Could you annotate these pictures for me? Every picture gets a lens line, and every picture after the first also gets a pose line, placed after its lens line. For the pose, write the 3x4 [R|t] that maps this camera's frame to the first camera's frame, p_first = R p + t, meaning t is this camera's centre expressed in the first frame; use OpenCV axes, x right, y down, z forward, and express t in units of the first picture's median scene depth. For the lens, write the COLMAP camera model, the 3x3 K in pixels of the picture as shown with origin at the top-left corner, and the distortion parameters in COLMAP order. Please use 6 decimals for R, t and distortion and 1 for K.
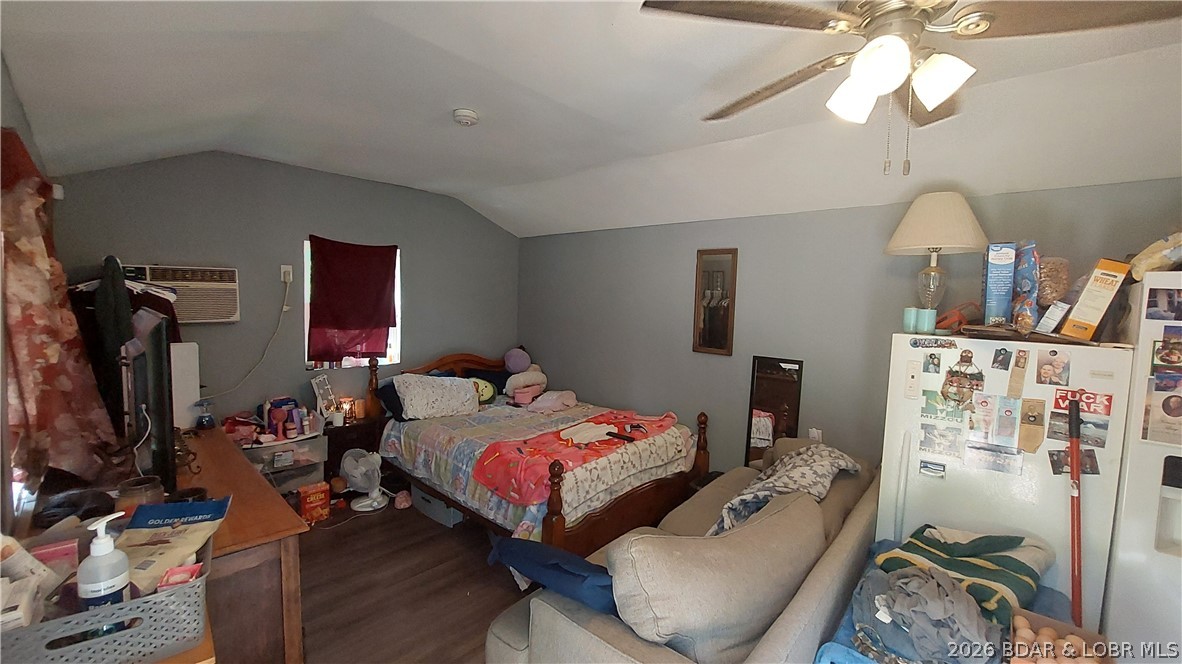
lens RADIAL K [[466.2, 0, 591.7], [0, 466.2, 329.1], [0, 0, 1]] dist [-0.017789, 0.000029]
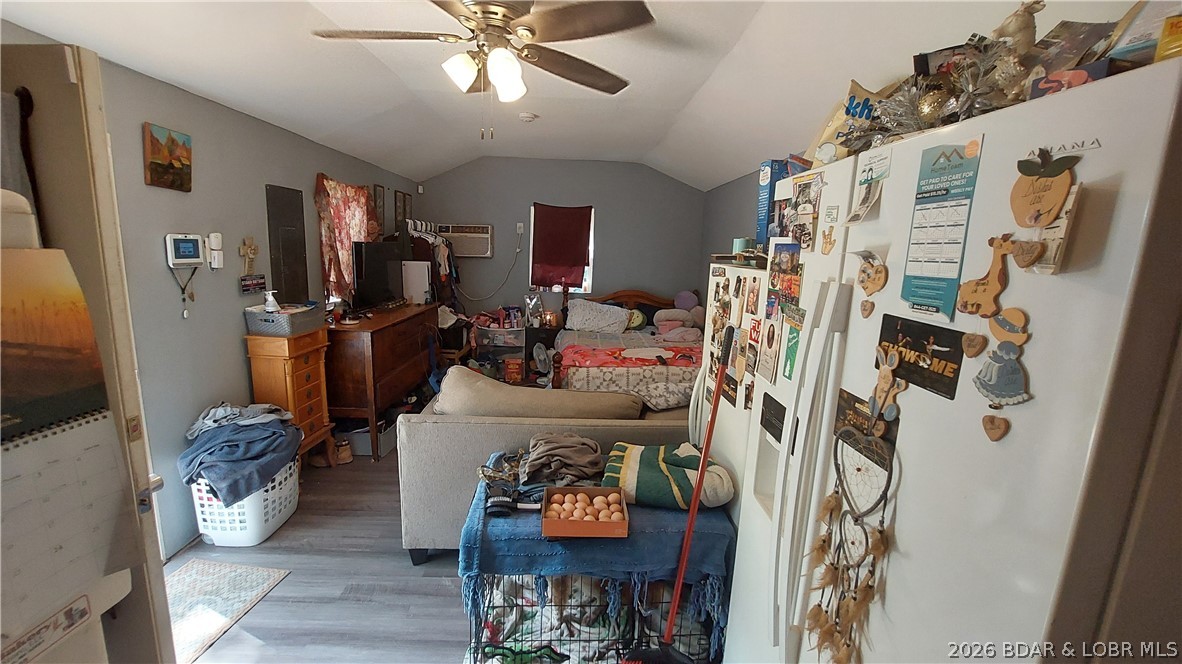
lens RADIAL K [[466.2, 0, 591.7], [0, 466.2, 329.1], [0, 0, 1]] dist [-0.017789, 0.000029]
pose [[0.697586, 0.123648, -0.705752, 0.646902], [-0.062488, 0.991743, 0.111988, 0.027648], [0.713771, -0.034020, 0.699552, 0.044070]]
